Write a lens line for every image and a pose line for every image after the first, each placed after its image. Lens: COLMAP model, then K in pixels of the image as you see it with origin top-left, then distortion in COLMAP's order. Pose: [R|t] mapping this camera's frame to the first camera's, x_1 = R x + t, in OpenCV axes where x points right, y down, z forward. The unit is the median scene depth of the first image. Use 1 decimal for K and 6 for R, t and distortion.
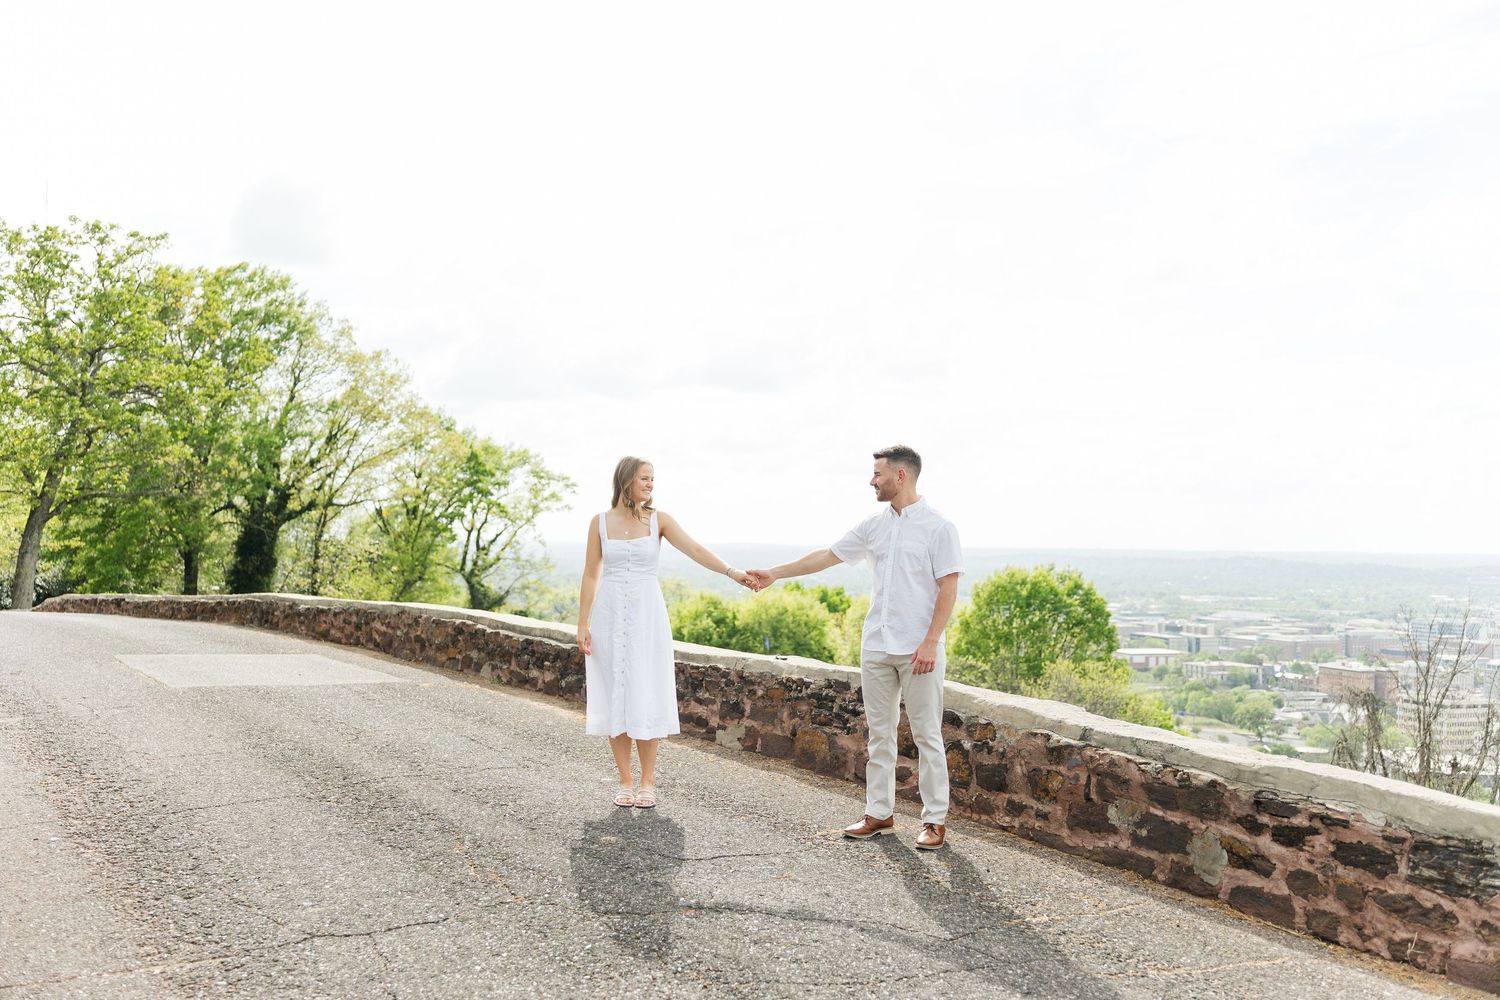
lens RADIAL K [[1460.4, 0, 750.0], [0, 1460.4, 500.0], [0, 0, 1]] dist [0.063360, -0.113657]
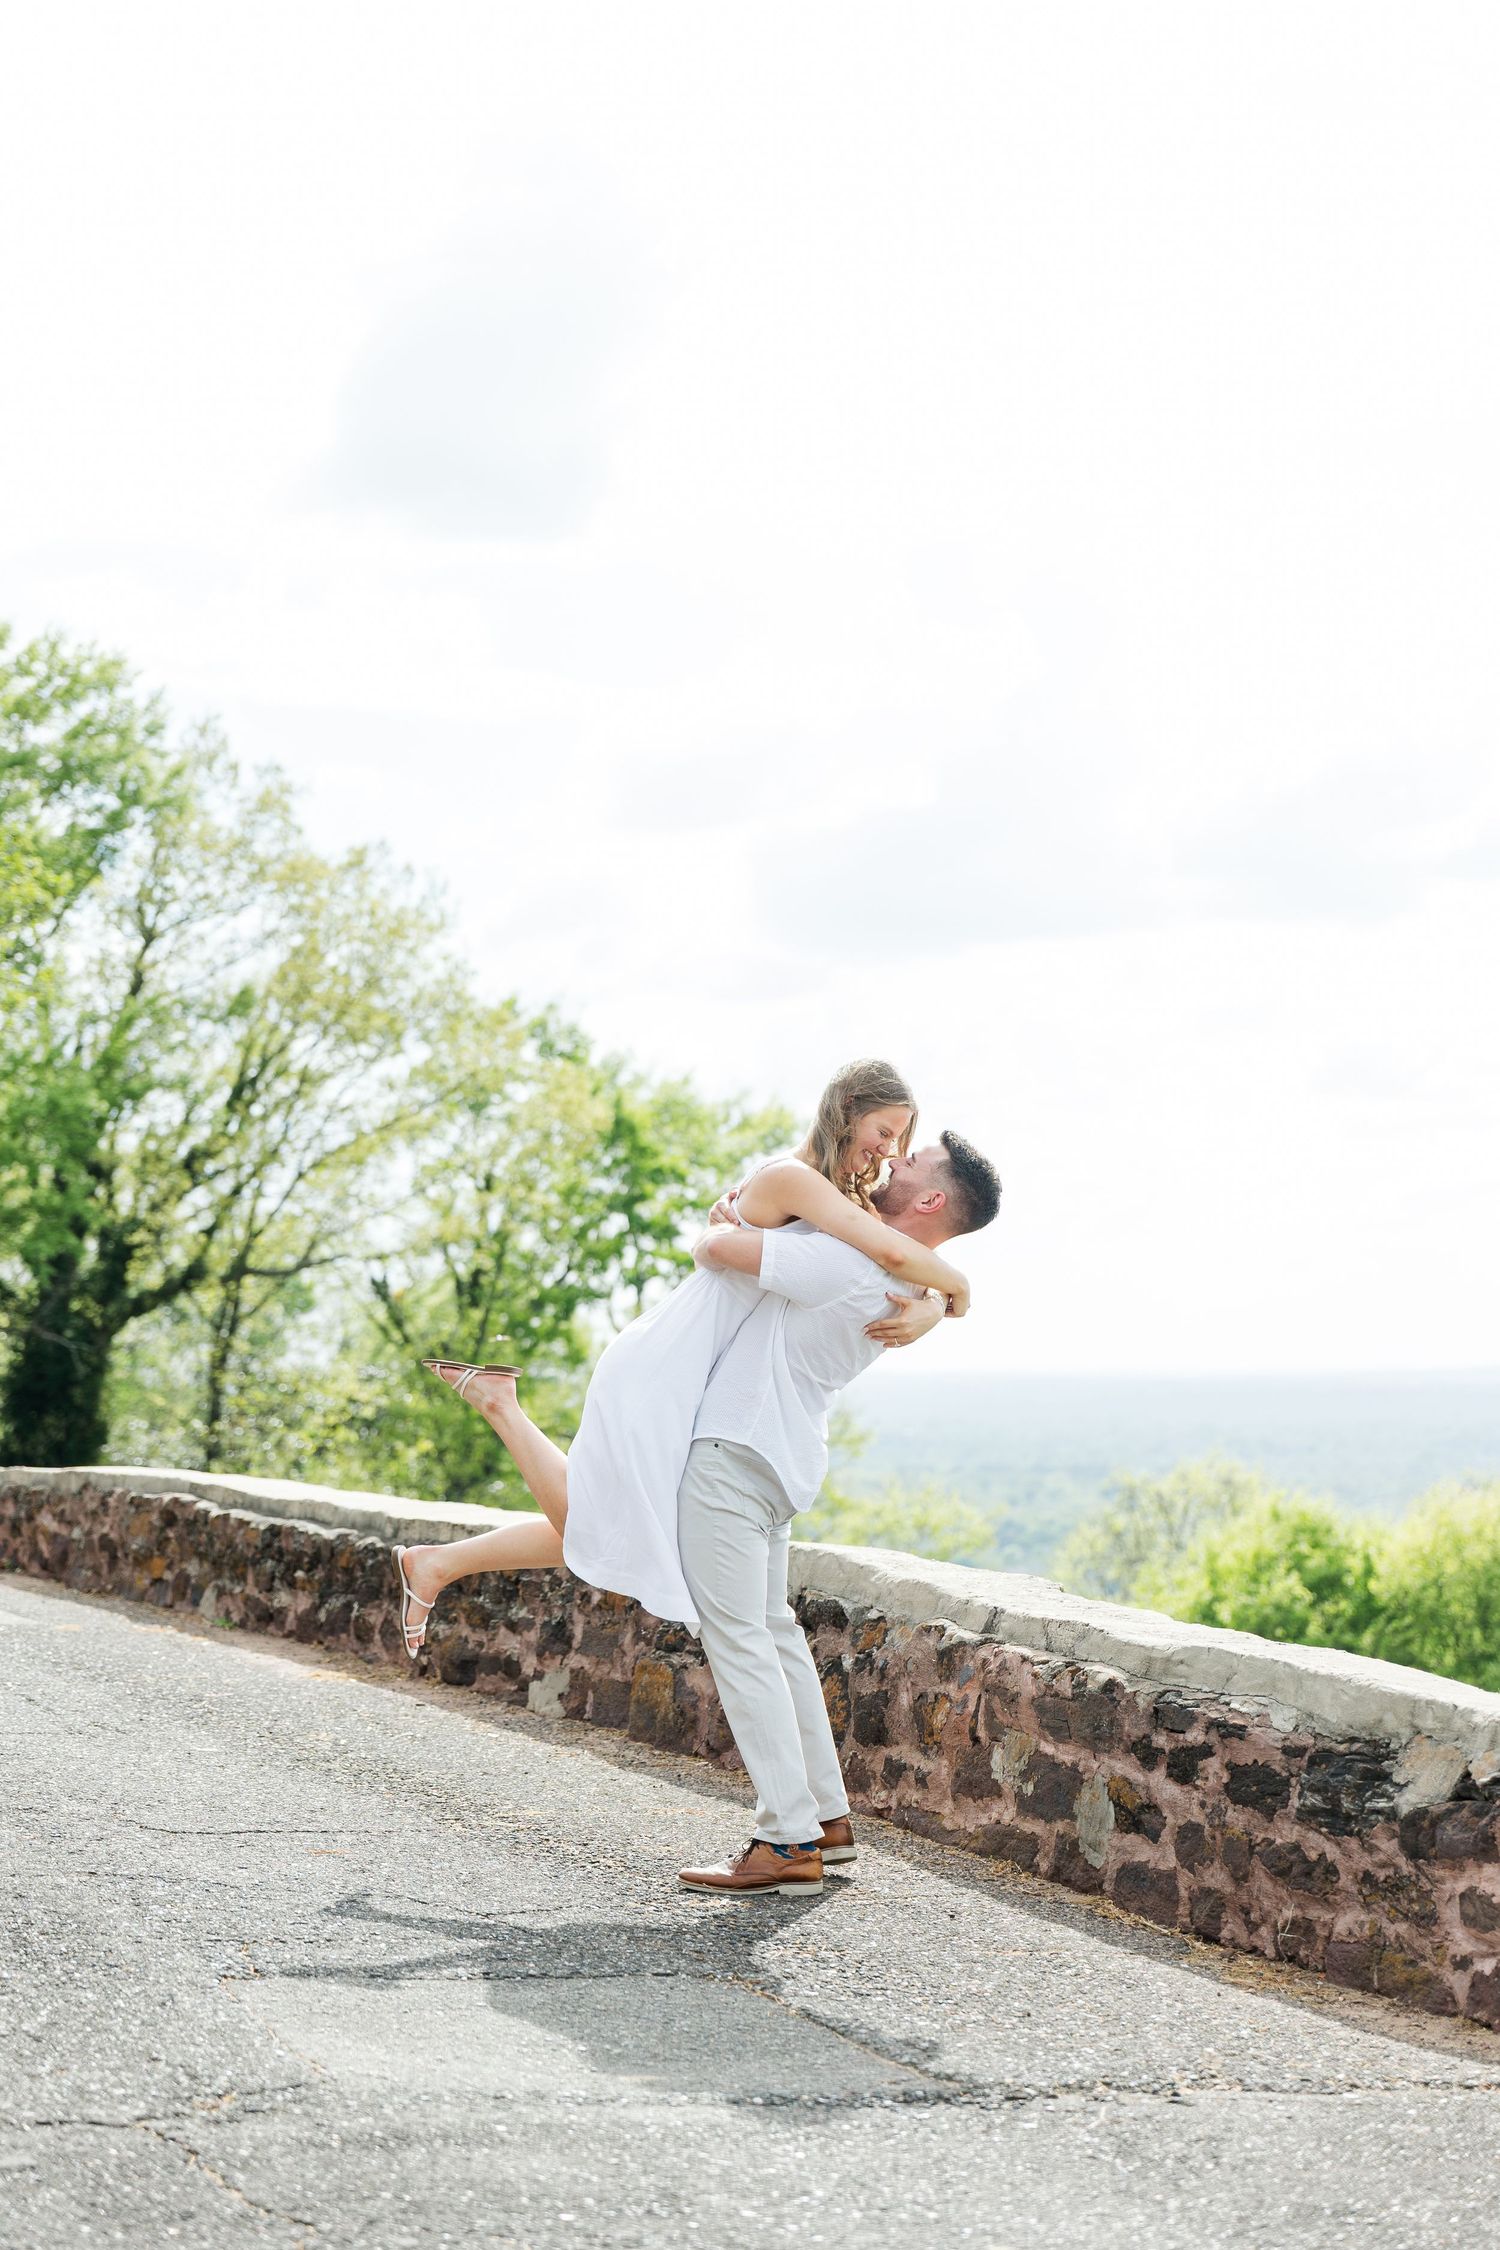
lens RADIAL K [[4145.1, 0, 750.0], [0, 4145.1, 1125.0], [0, 0, 1]] dist [-0.072039, -0.149973]
pose [[0.987558, -0.028307, -0.154689, 0.261873], [0.023988, 0.999270, -0.029719, 0.018240], [0.155417, 0.025639, 0.987516, -0.322519]]
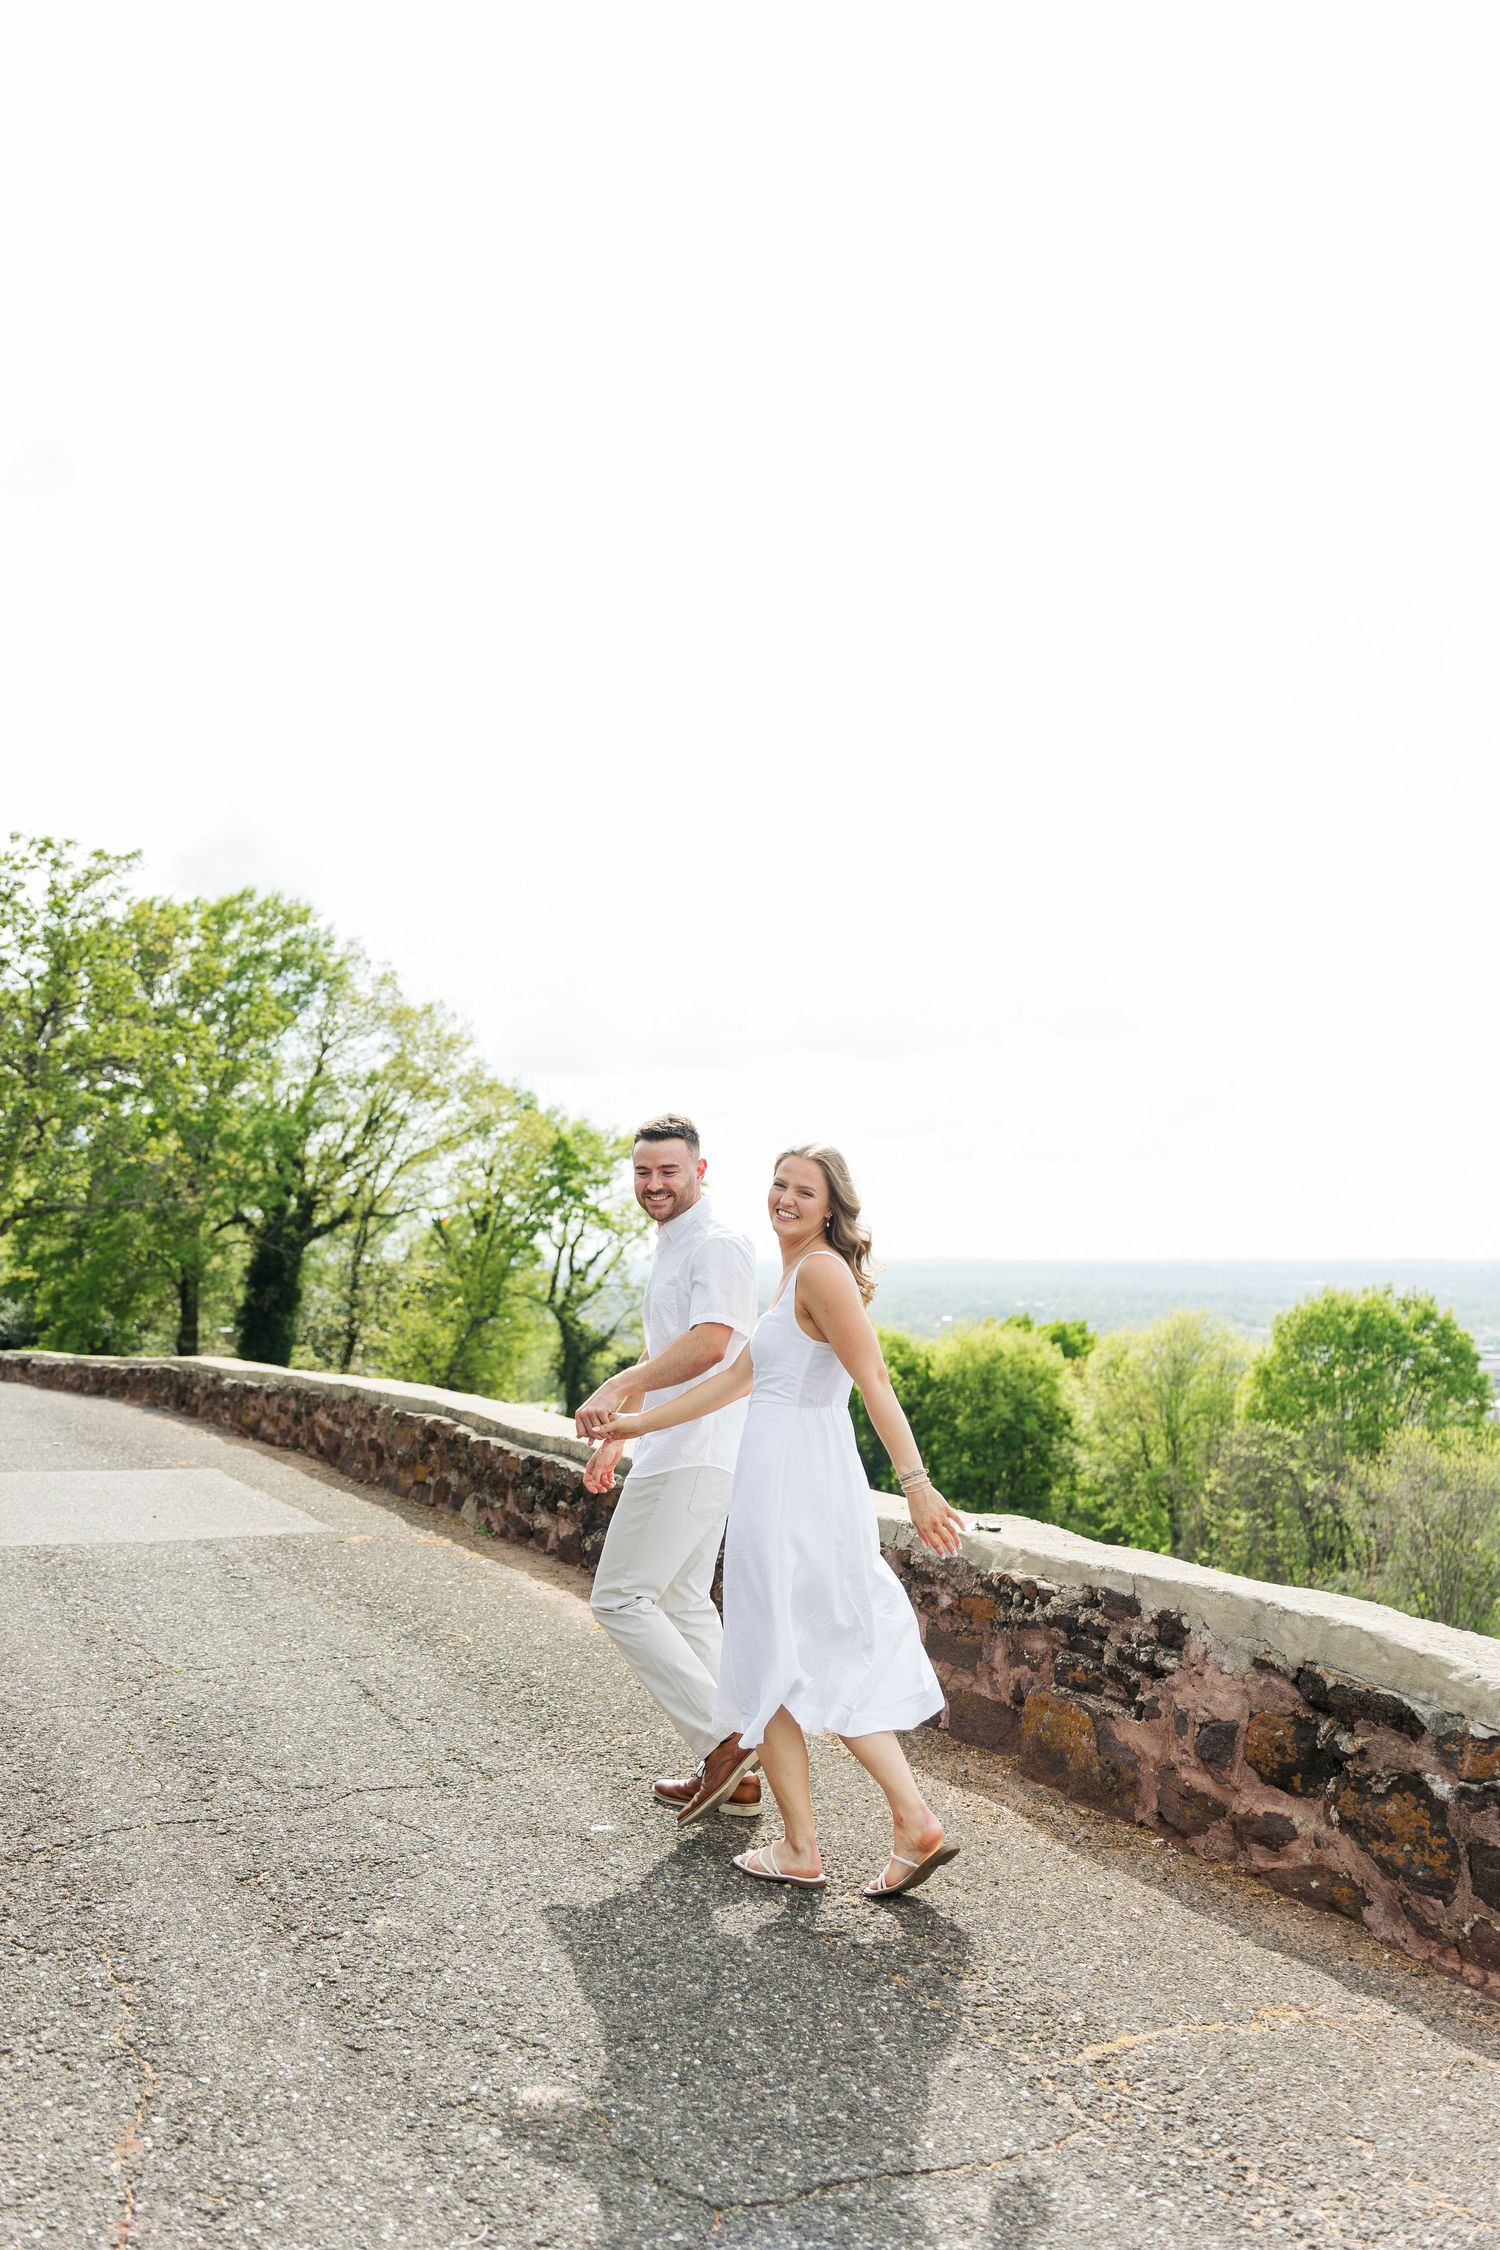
lens RADIAL K [[2051.1, 0, 750.0], [0, 2051.1, 1125.0], [0, 0, 1]] dist [0.017417, -0.002808]
pose [[0.995291, -0.020819, -0.094669, 0.009857], [0.017324, 0.999143, -0.037591, -0.000927], [0.095370, 0.035774, 0.994799, 0.304032]]
